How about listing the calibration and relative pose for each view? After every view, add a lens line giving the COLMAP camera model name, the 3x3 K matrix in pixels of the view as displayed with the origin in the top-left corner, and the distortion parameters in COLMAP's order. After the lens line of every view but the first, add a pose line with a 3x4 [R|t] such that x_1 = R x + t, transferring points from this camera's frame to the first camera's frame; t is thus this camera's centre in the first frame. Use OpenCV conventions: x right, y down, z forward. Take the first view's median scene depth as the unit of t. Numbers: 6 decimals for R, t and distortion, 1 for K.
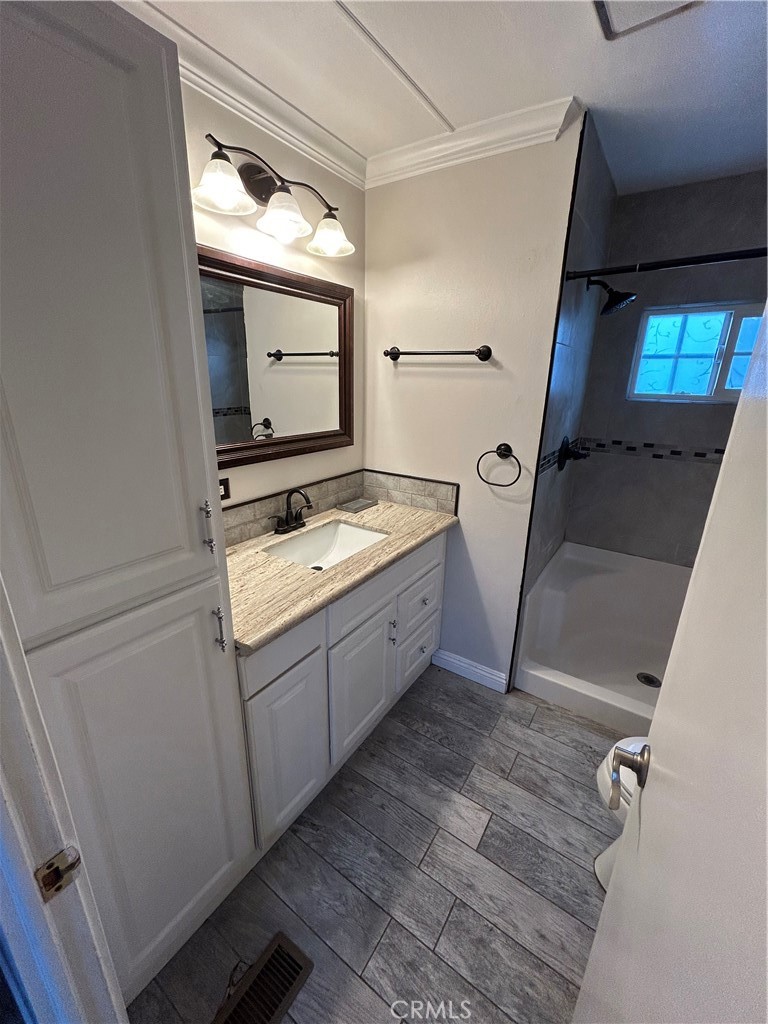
lens RADIAL K [[413.2, 0, 383.9], [0, 413.2, 509.6], [0, 0, 1]] dist [0.001340, -0.000347]
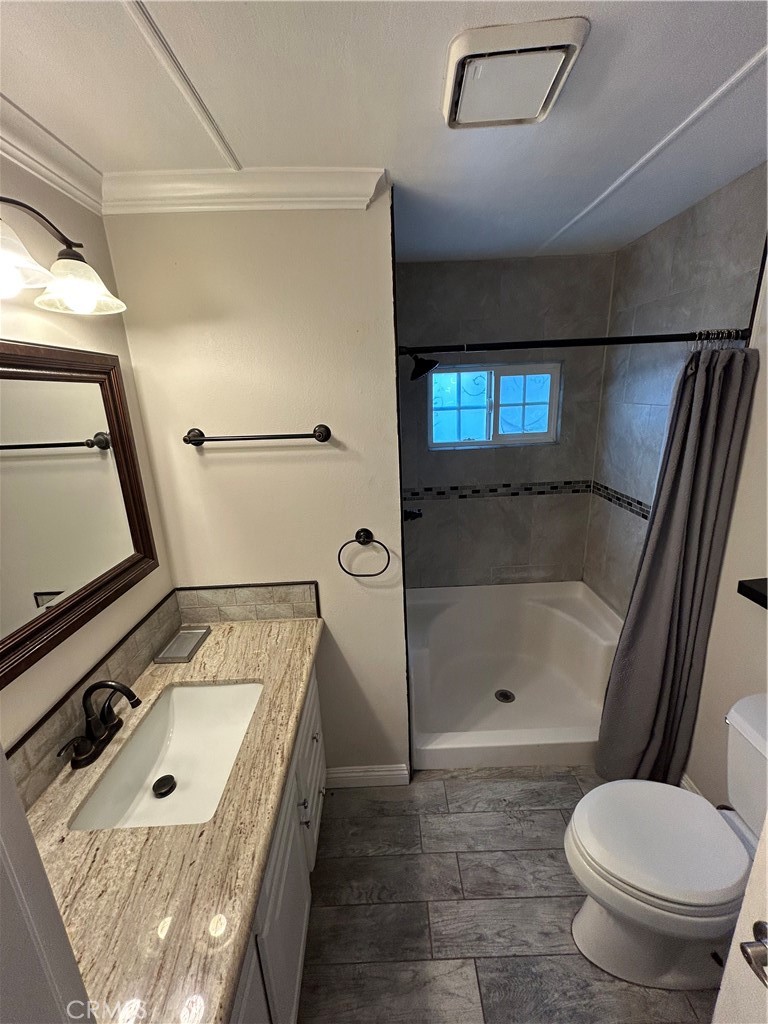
lens RADIAL K [[413.2, 0, 385.1], [0, 413.2, 510.3], [0, 0, 1]] dist [0.001340, -0.000347]
pose [[0.816877, -0.206142, 0.538718, -0.135769], [0.227892, 0.973315, 0.026881, -0.206266], [-0.529884, 0.100811, 0.842057, 0.219062]]
